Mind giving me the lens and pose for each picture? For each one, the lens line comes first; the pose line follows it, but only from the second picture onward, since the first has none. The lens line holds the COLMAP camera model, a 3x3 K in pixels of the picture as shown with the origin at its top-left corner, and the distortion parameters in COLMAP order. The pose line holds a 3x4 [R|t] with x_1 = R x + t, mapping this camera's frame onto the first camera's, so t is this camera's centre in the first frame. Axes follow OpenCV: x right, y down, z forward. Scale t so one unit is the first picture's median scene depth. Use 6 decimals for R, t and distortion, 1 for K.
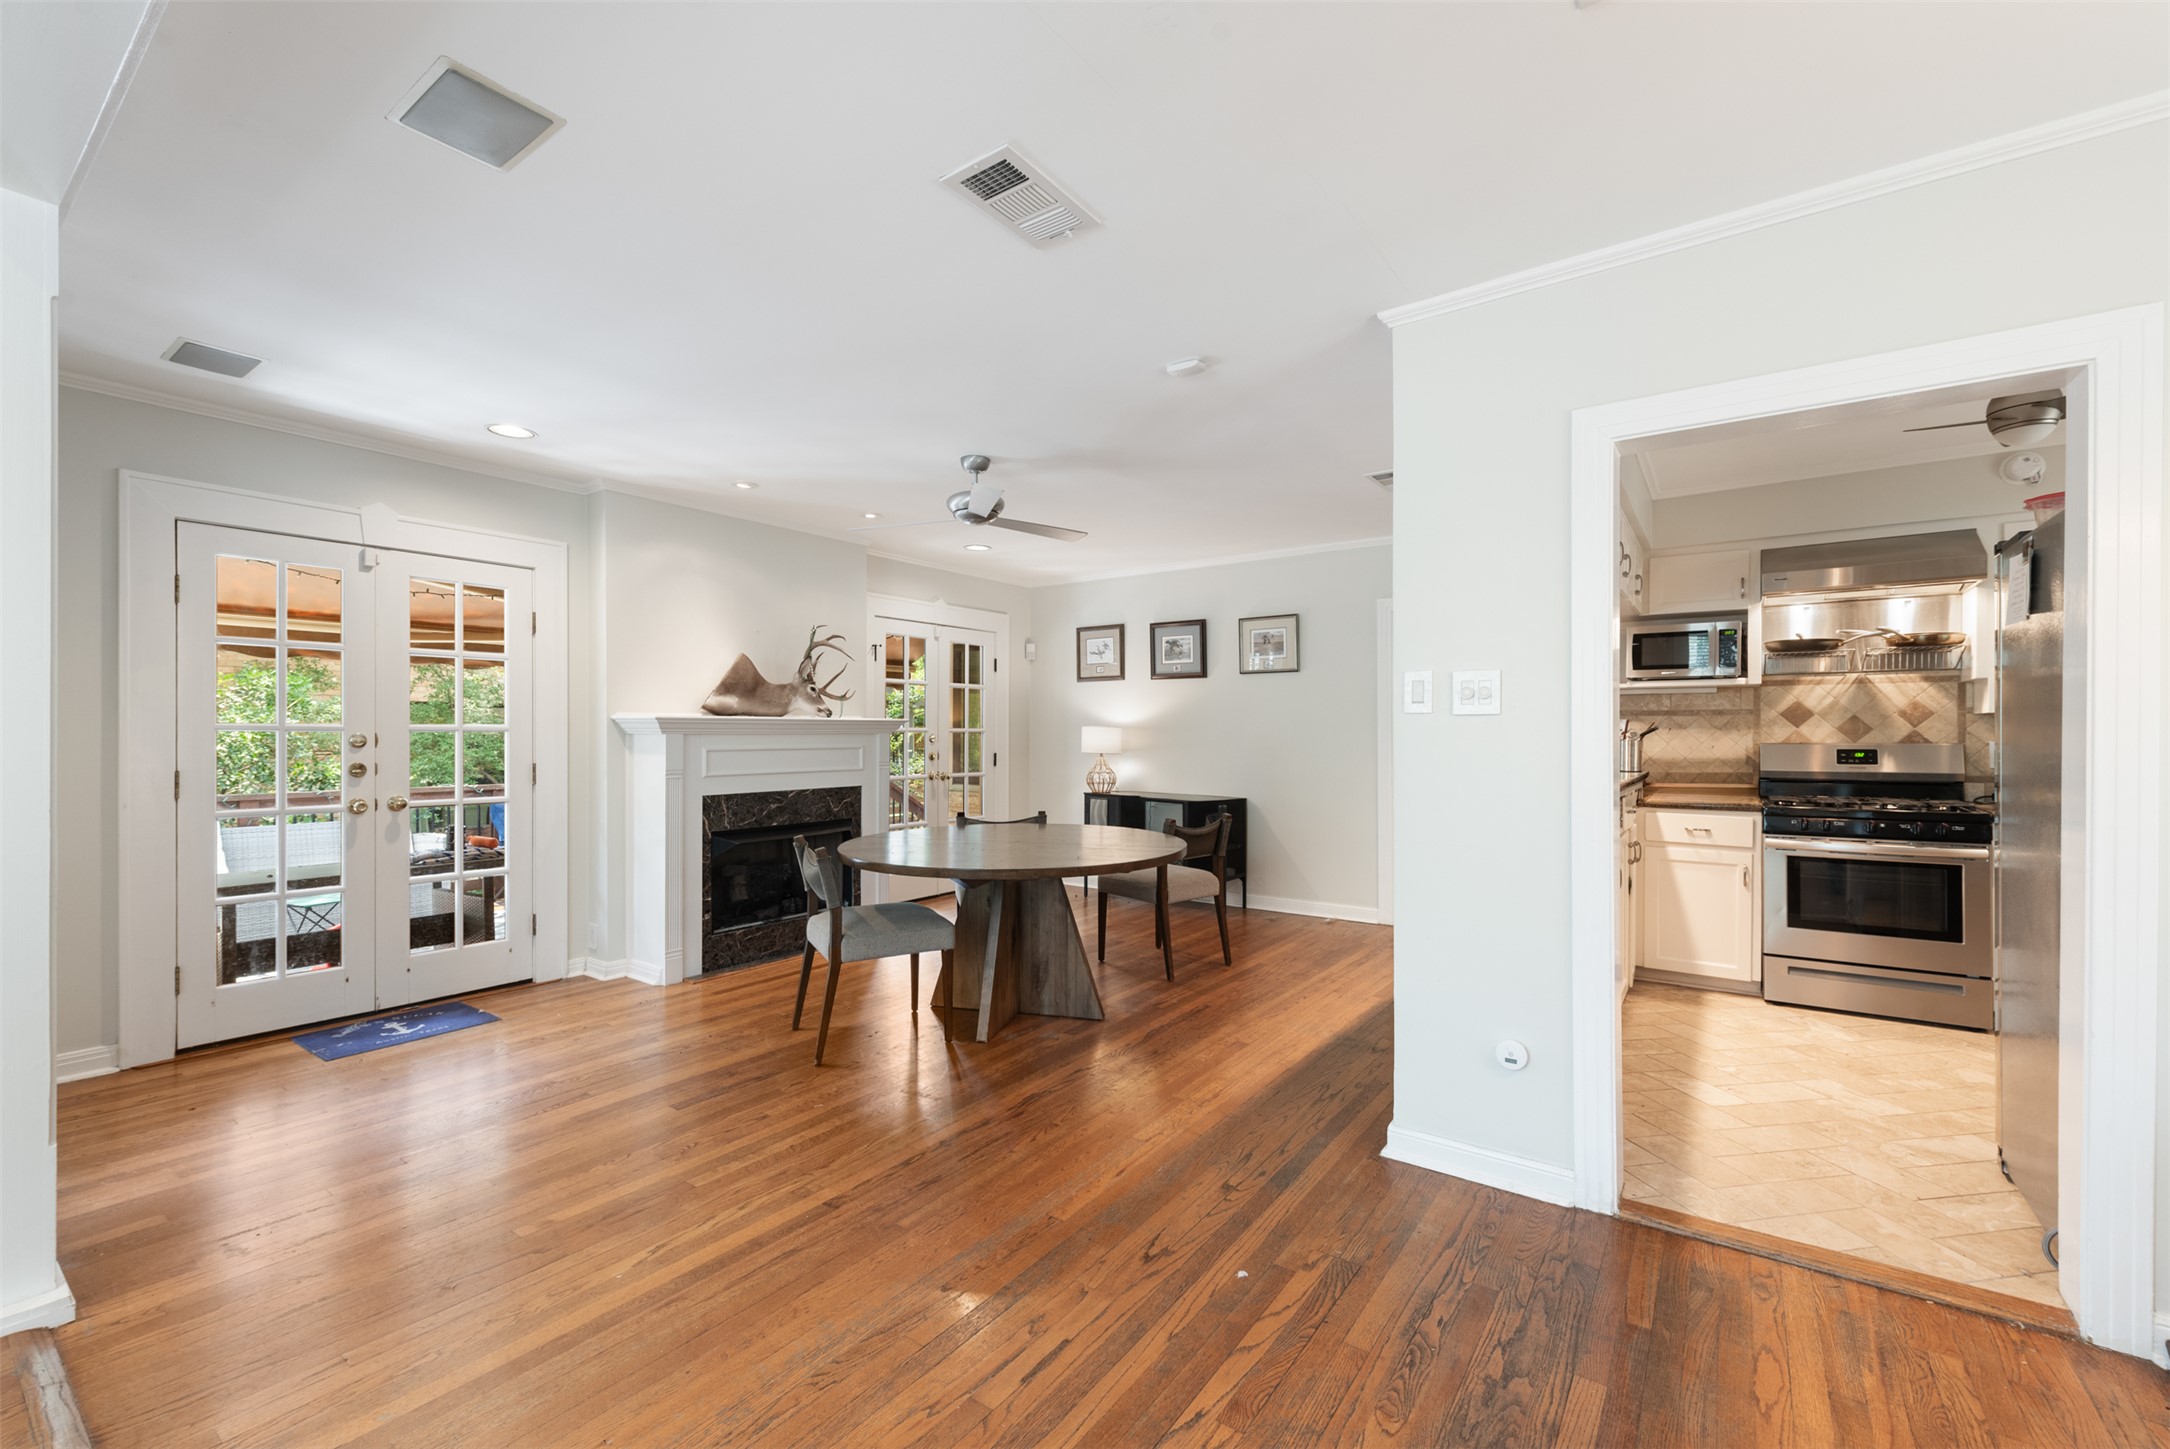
lens RADIAL K [[894.5, 0, 1083.6], [0, 894.5, 735.0], [0, 0, 1]] dist [0.003700, -0.000051]
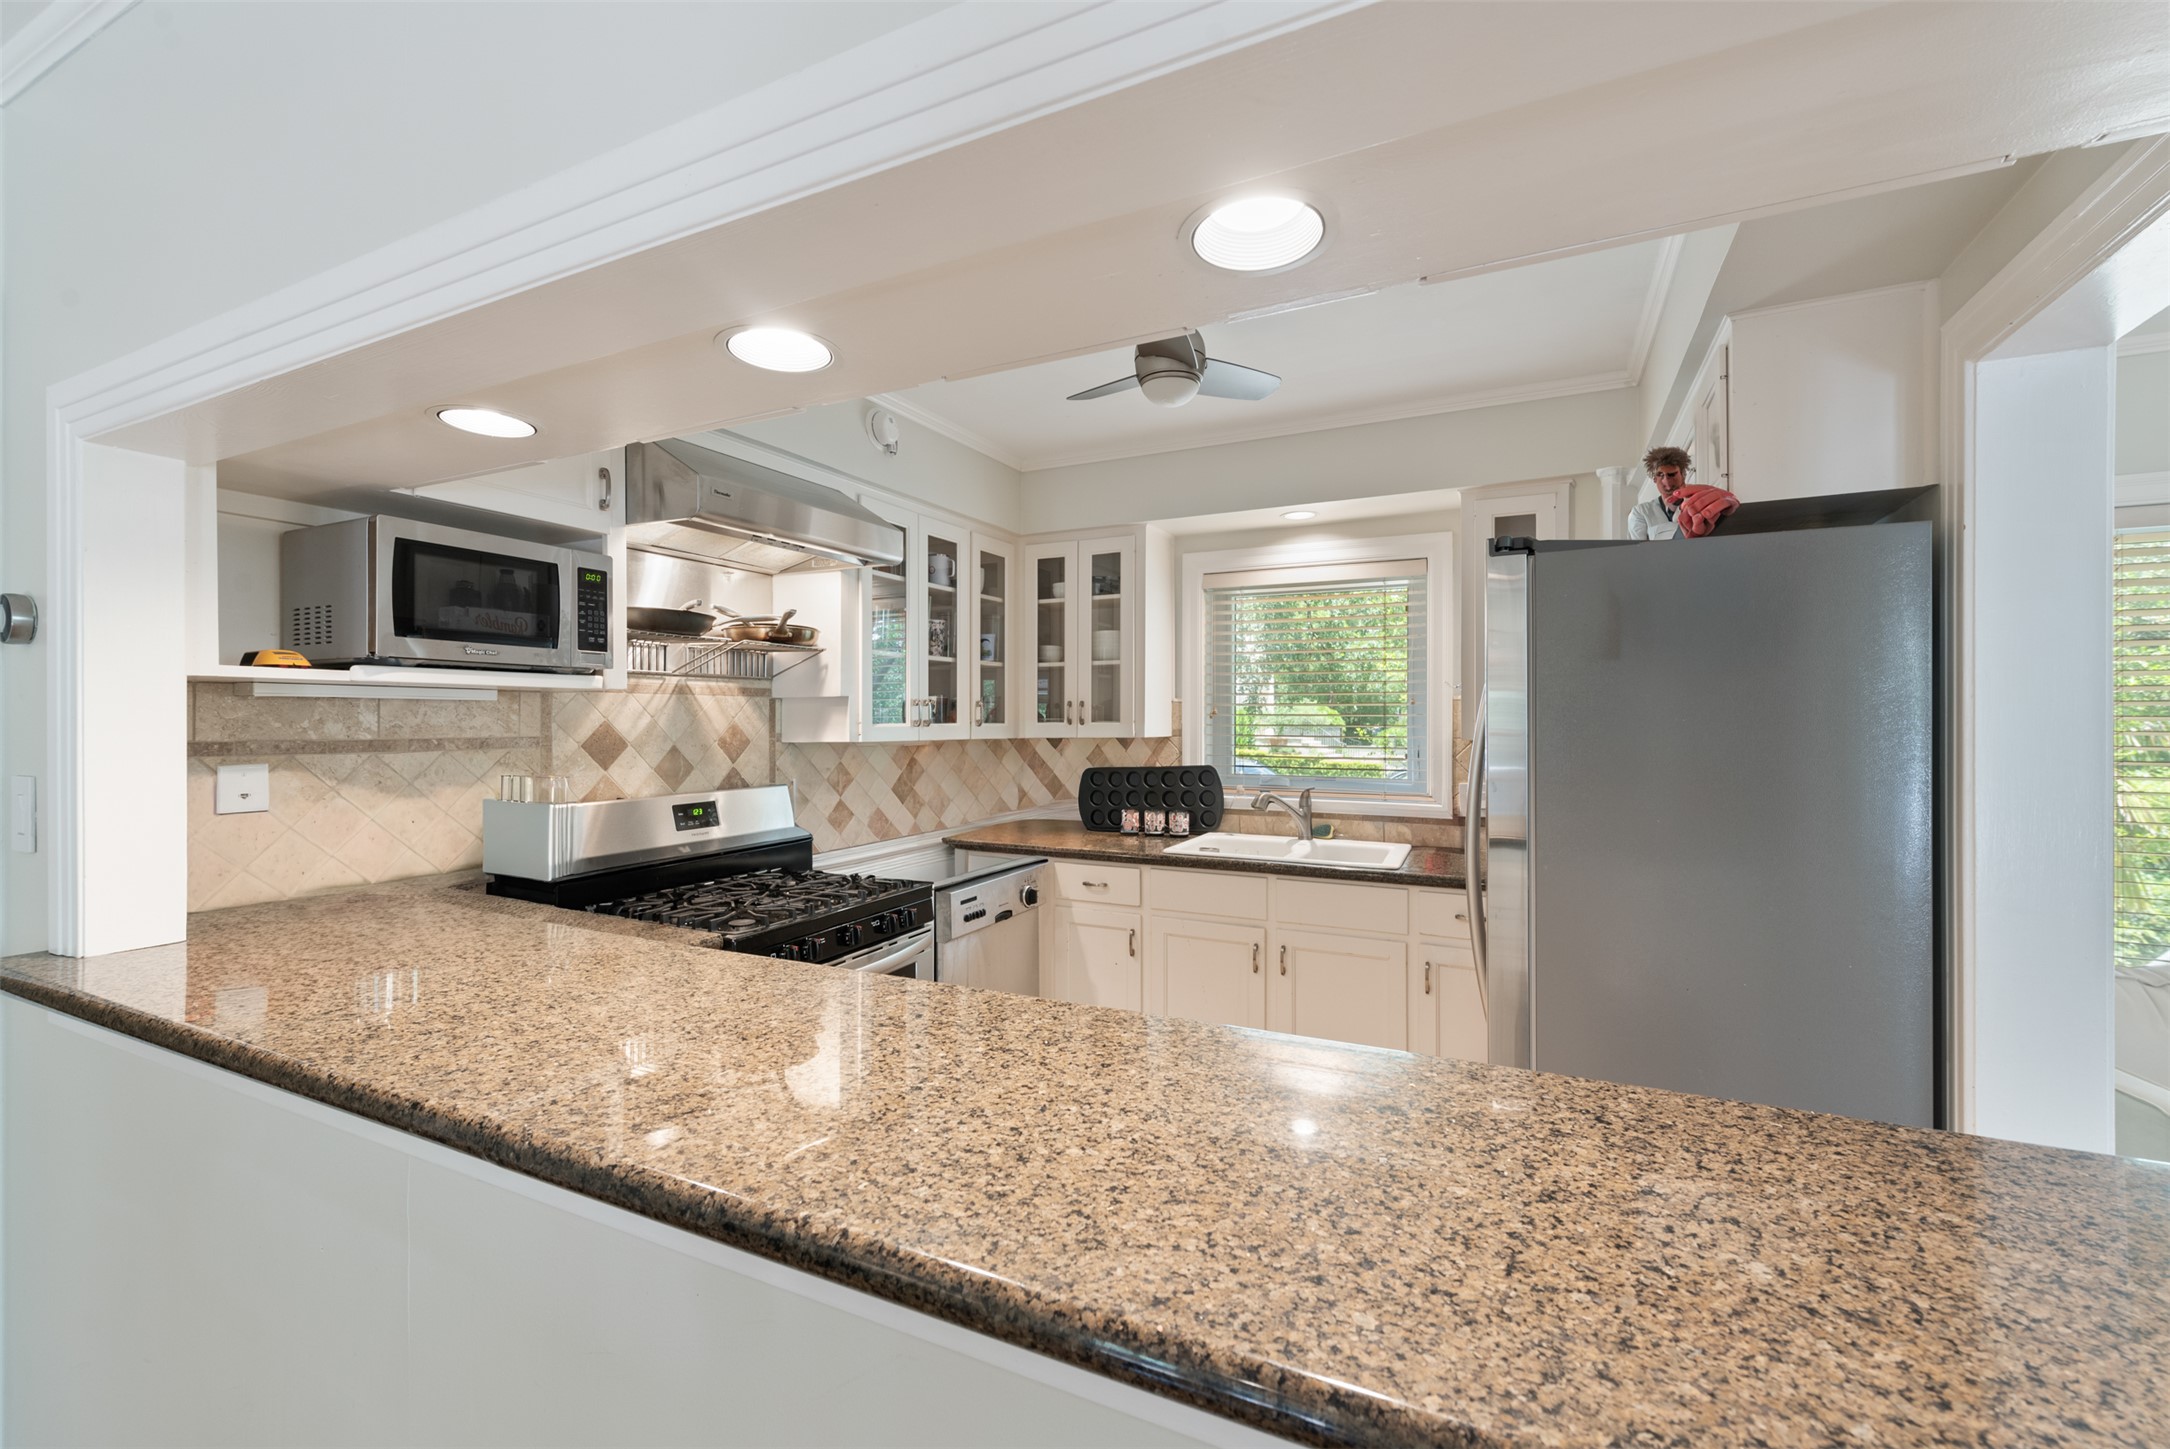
lens RADIAL K [[894.5, 0, 1079.6], [0, 894.5, 709.4], [0, 0, 1]] dist [0.003700, -0.000051]
pose [[-0.157990, 0.006474, 0.987419, 0.275573], [-0.000422, 0.999978, -0.006624, -0.053508], [-0.987441, -0.001463, -0.157984, 1.032597]]
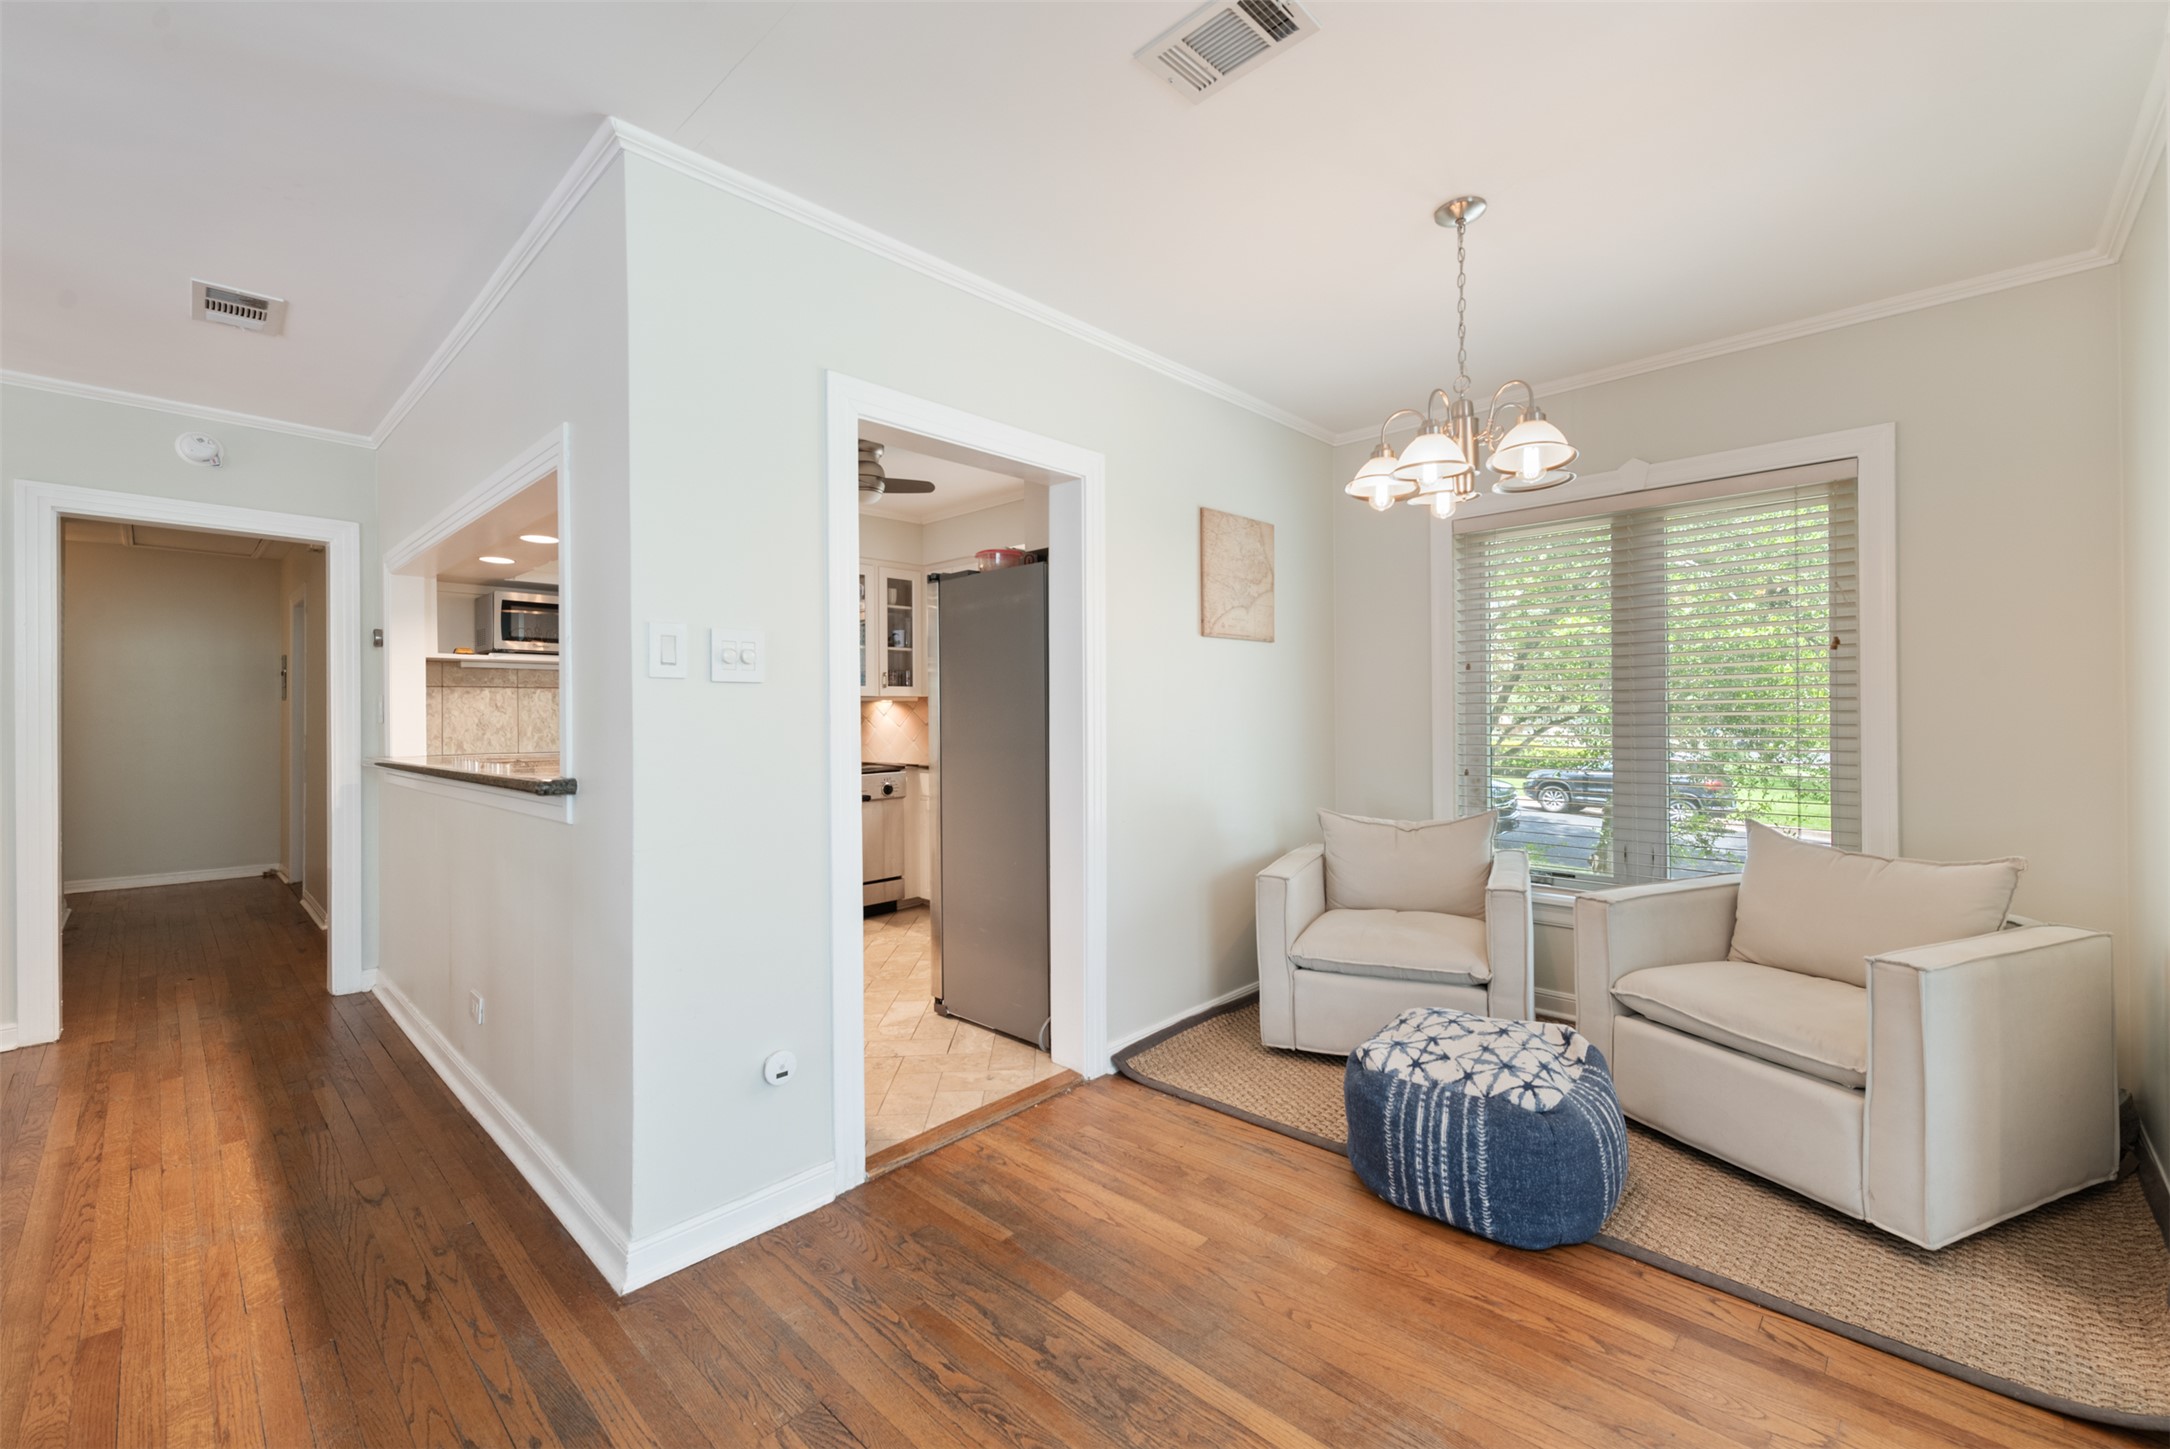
lens RADIAL K [[894.5, 0, 1093.4], [0, 894.5, 717.1], [0, 0, 1]] dist [0.003700, -0.000051]
pose [[0.130616, -0.005896, 0.991416, -0.249183], [0.009754, 0.999942, 0.004662, 0.006472], [-0.991385, 0.009061, 0.130666, 0.403709]]
